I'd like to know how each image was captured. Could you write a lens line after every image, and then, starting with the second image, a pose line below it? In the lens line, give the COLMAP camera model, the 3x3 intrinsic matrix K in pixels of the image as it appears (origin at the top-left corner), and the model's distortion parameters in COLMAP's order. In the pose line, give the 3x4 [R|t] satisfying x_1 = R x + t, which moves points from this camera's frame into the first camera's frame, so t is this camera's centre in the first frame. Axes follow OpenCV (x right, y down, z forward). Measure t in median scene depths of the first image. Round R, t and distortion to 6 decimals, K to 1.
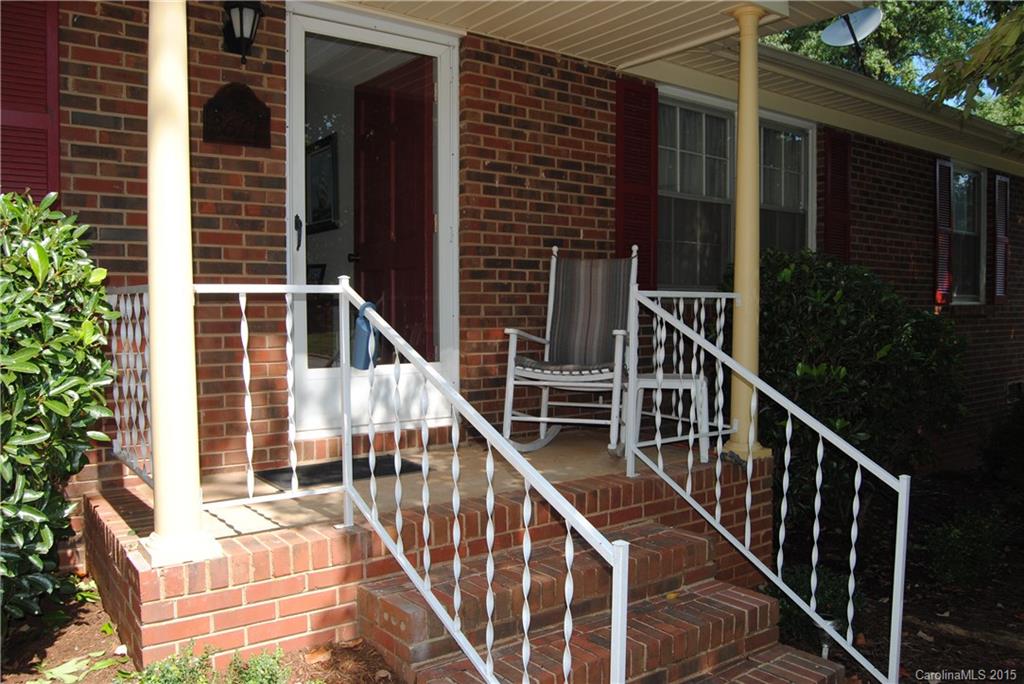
lens RADIAL K [[812.7, 0, 512.5], [0, 812.7, 341.6], [0, 0, 1]] dist [-0.088703, 0.037169]
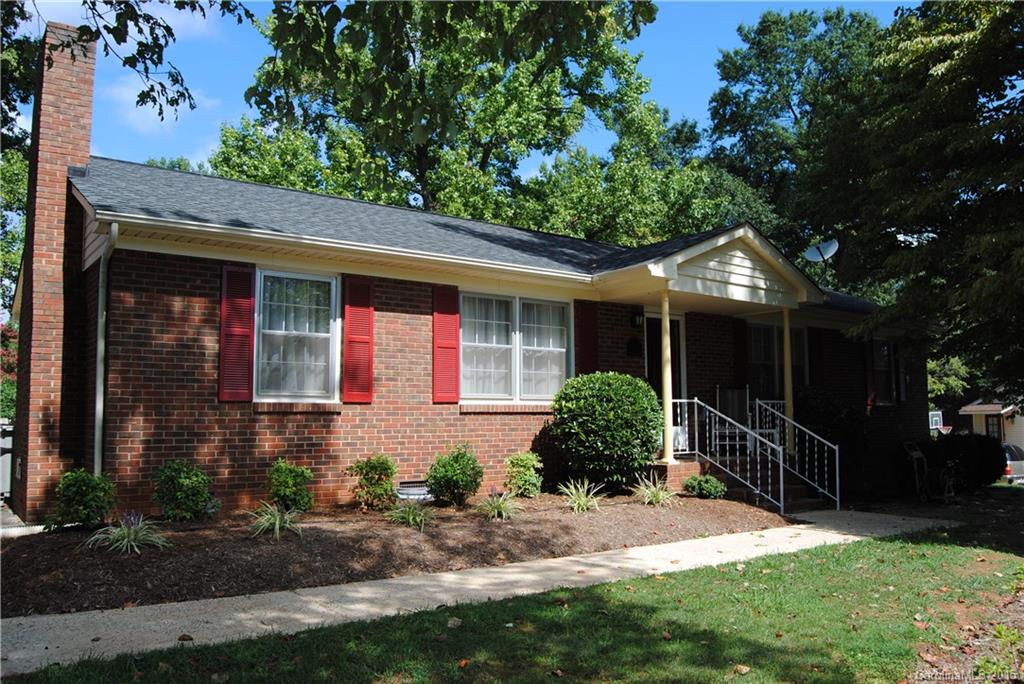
lens RADIAL K [[812.7, 0, 513.4], [0, 812.7, 342.6], [0, 0, 1]] dist [-0.088703, 0.037169]
pose [[0.999838, -0.005810, 0.017040, -0.879547], [0.008062, 0.990777, -0.135266, 0.137091], [-0.016097, 0.135381, 0.990663, -2.221318]]
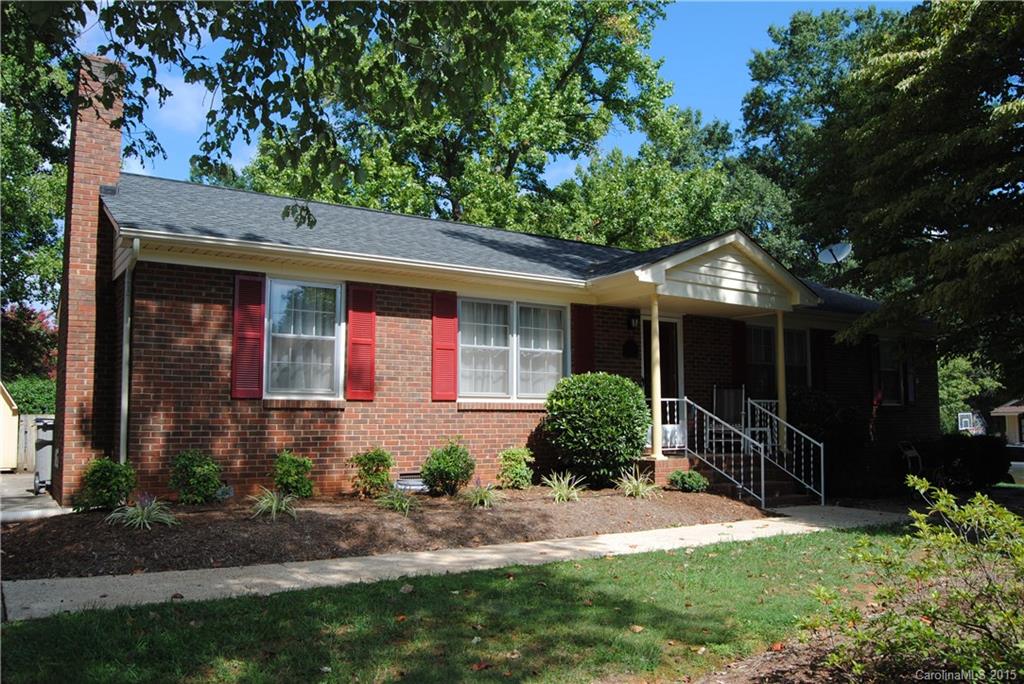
lens RADIAL K [[812.7, 0, 511.7], [0, 812.7, 344.8], [0, 0, 1]] dist [-0.088703, 0.037169]
pose [[0.999205, -0.006103, -0.039389, -0.705271], [0.000809, 0.991112, -0.133030, 0.156571], [0.039851, 0.132893, 0.990329, -2.405806]]
